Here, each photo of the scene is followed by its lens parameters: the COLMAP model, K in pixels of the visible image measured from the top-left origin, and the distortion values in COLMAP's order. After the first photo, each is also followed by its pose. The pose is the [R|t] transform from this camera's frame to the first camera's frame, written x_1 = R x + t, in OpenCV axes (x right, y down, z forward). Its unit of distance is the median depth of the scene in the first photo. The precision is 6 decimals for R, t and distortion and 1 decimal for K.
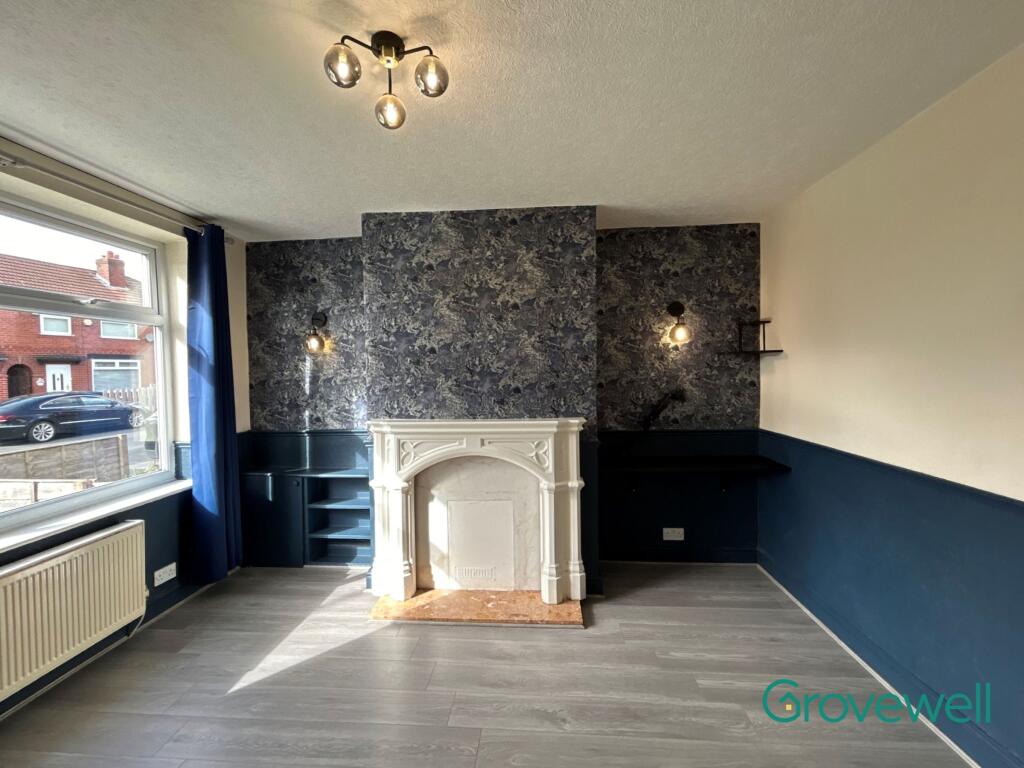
lens RADIAL K [[445.7, 0, 512.0], [0, 445.7, 384.0], [0, 0, 1]] dist [0.000358, 0.000146]
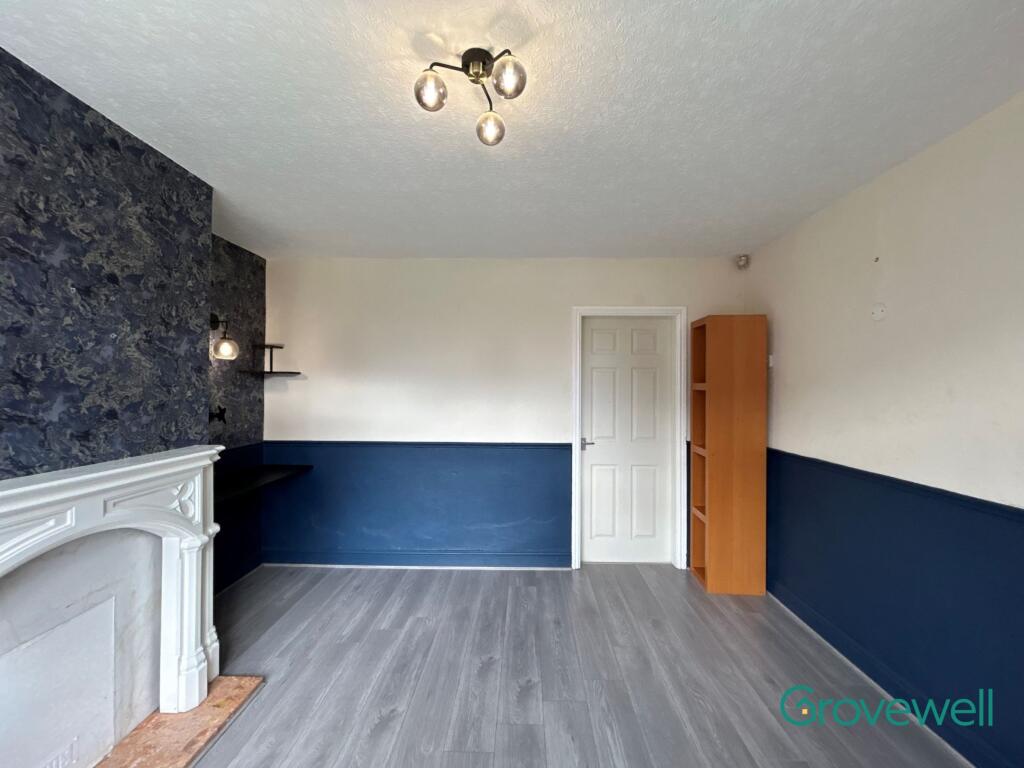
lens RADIAL K [[415.5, 0, 512.0], [0, 415.5, 384.0], [0, 0, 1]] dist [-0.001669, 0.000433]
pose [[-0.042223, 0.027093, 0.998741, -0.591327], [0.028340, 0.999263, -0.025909, 0.002902], [-0.998706, 0.027211, -0.042960, 0.476513]]
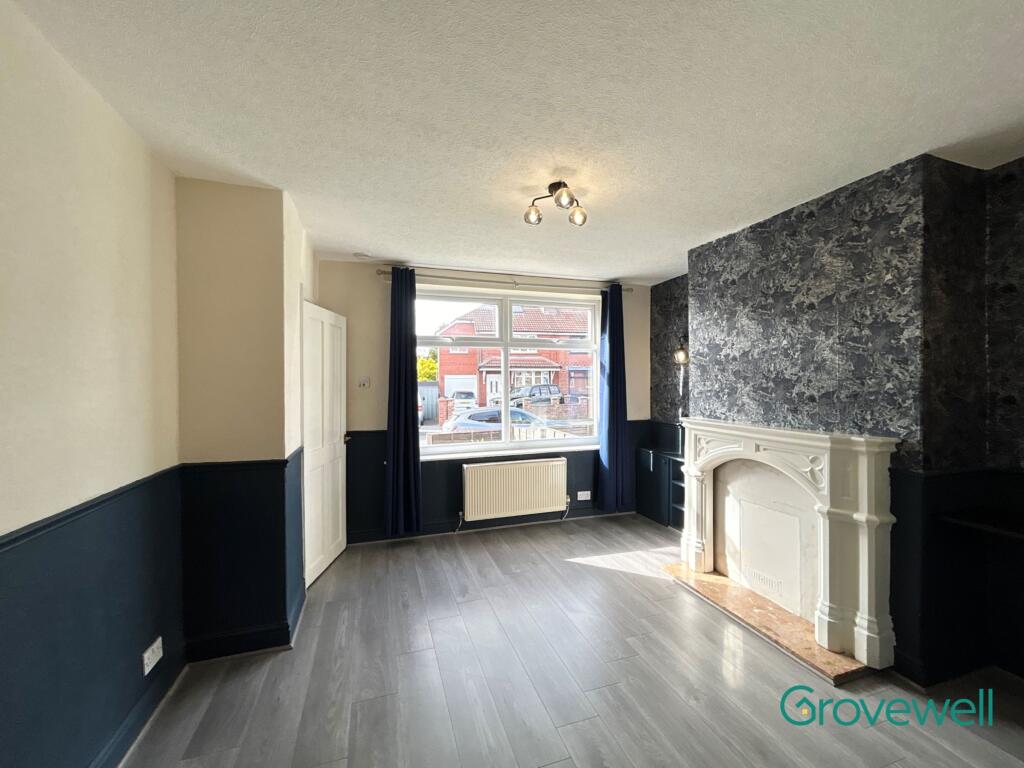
lens RADIAL K [[415.5, 0, 512.0], [0, 415.5, 384.0], [0, 0, 1]] dist [-0.001669, 0.000433]
pose [[0.385268, 0.015736, -0.922670, 0.560086], [-0.030650, 0.999521, 0.004249, -0.000629], [0.922296, 0.026642, 0.385566, 0.112715]]
